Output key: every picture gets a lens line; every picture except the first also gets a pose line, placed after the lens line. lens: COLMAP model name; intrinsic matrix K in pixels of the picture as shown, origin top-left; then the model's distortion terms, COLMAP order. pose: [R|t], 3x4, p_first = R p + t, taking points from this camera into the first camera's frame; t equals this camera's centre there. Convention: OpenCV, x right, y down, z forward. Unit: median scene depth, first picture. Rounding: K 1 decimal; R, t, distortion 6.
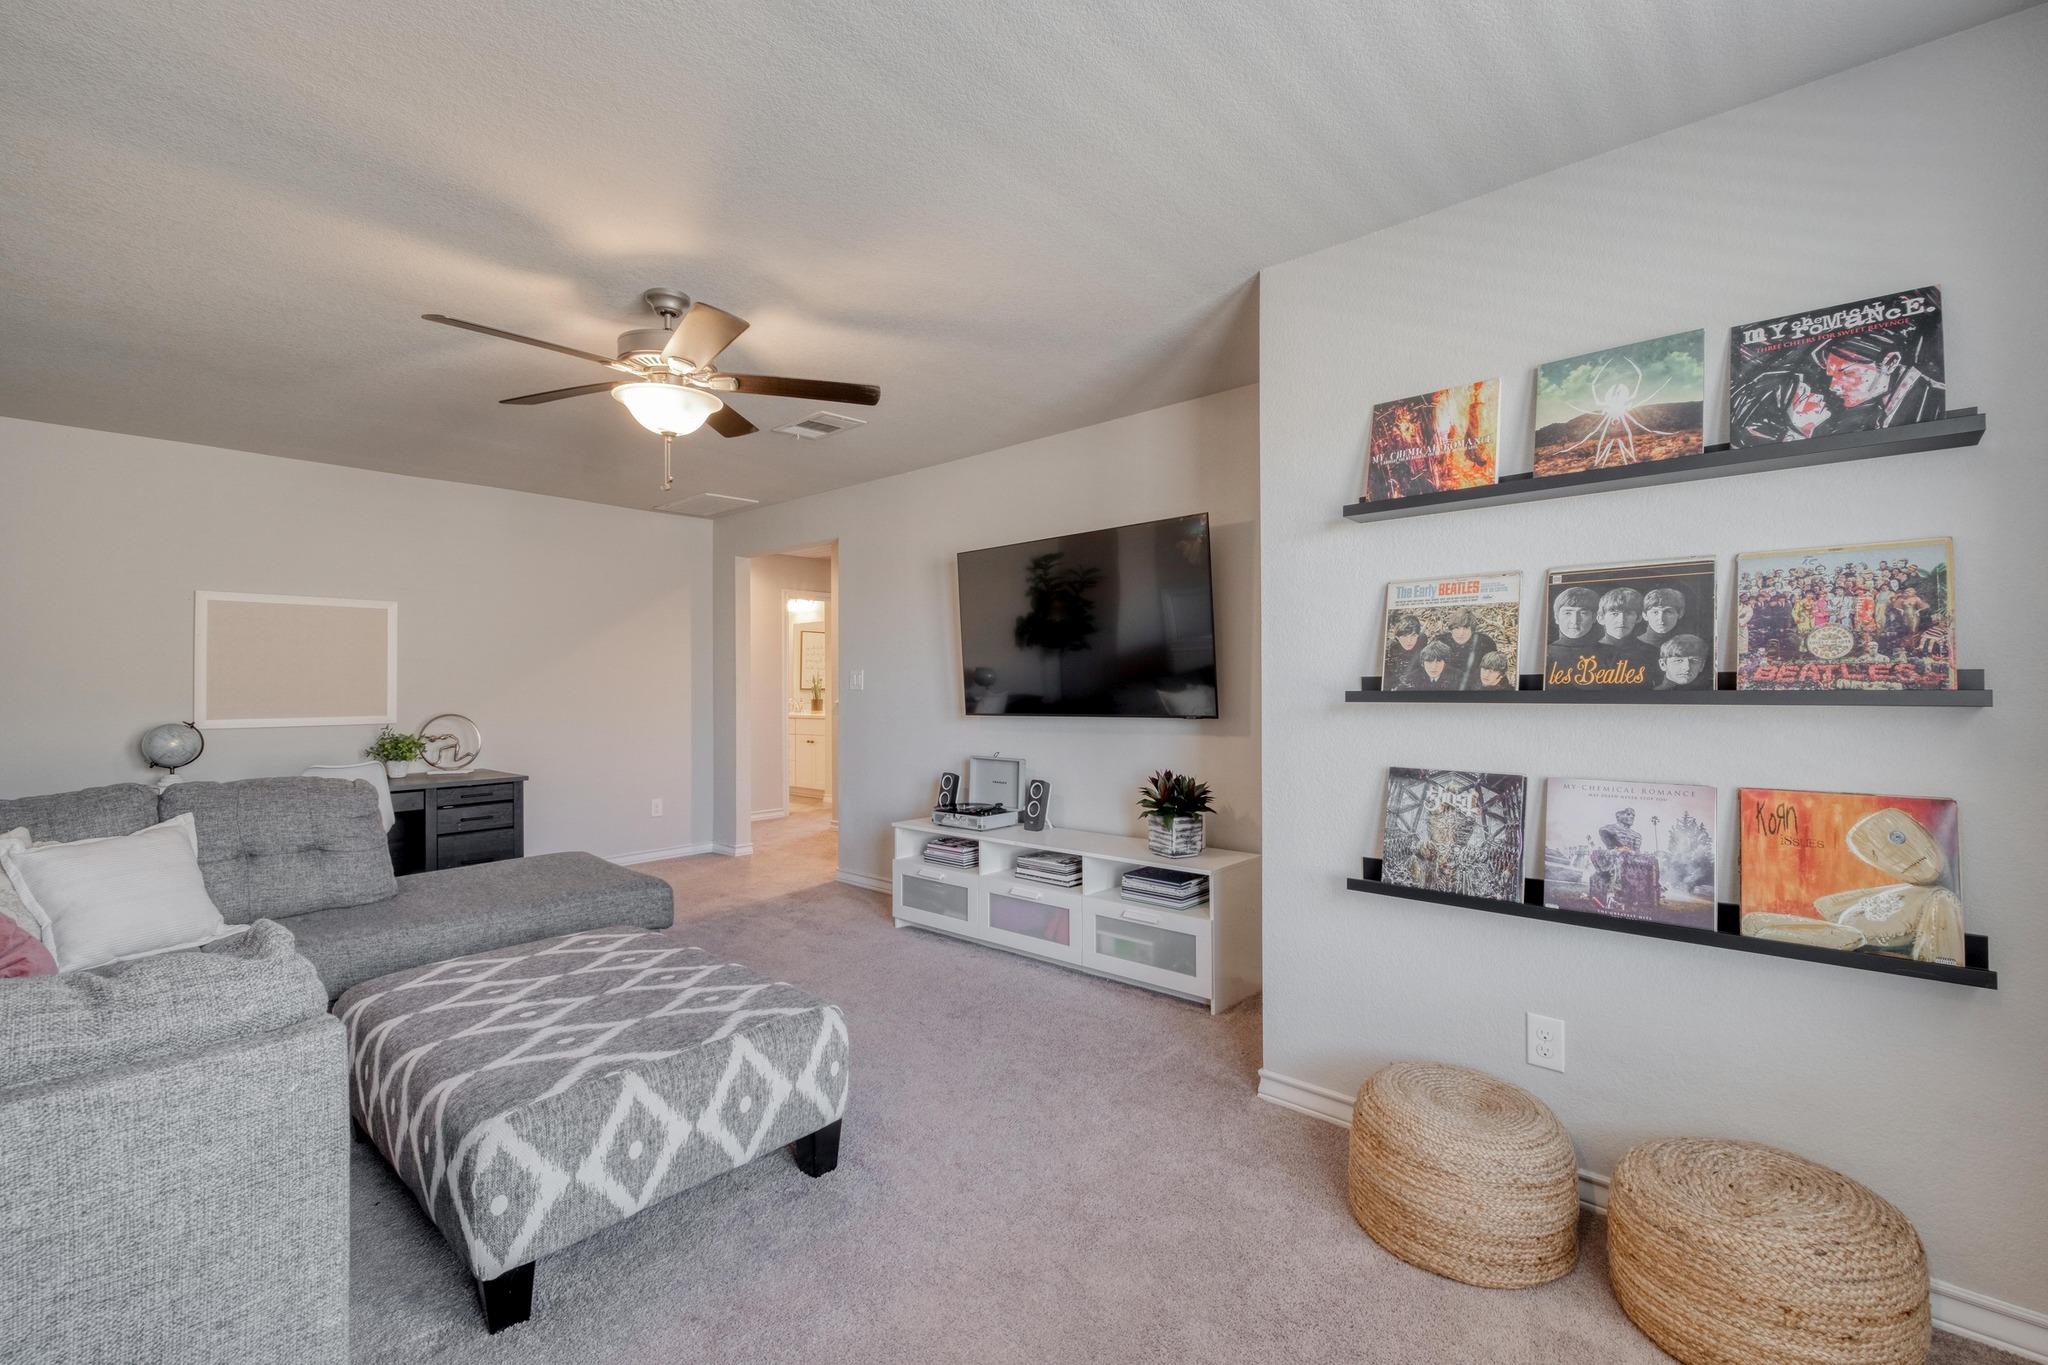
lens RADIAL K [[880.4, 0, 1027.2], [0, 880.4, 676.6], [0, 0, 1]] dist [0.010291, -0.006481]
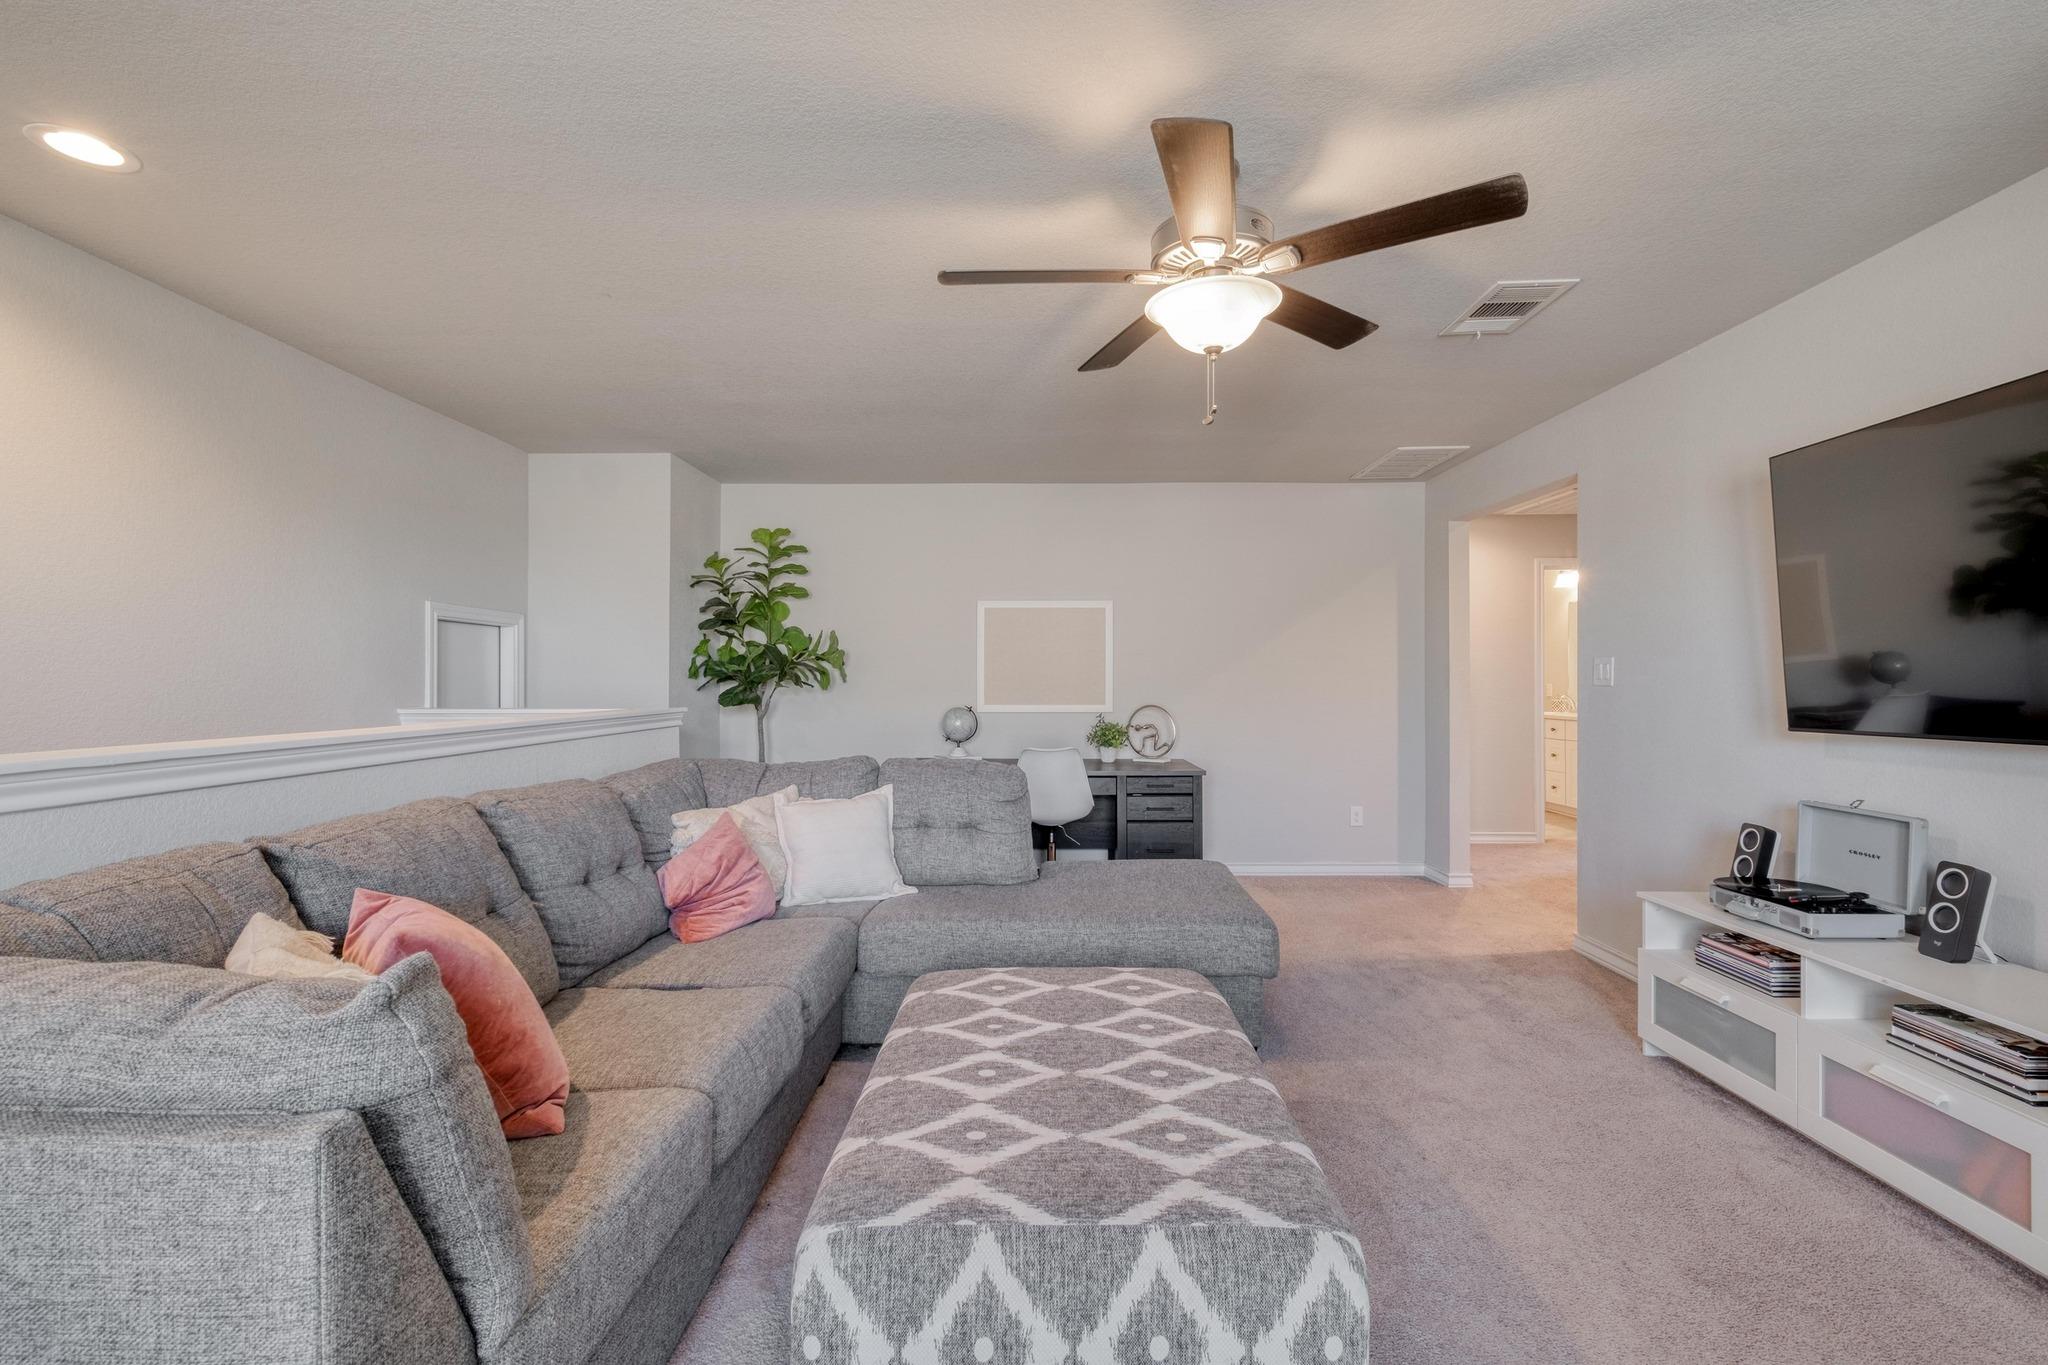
lens RADIAL K [[880.4, 0, 1027.2], [0, 880.4, 676.6], [0, 0, 1]] dist [0.010291, -0.006481]
pose [[0.659380, 0.002140, -0.751807, 0.051015], [0.003553, 0.999976, 0.005963, 0.002989], [0.751801, -0.006602, 0.659357, 0.301062]]
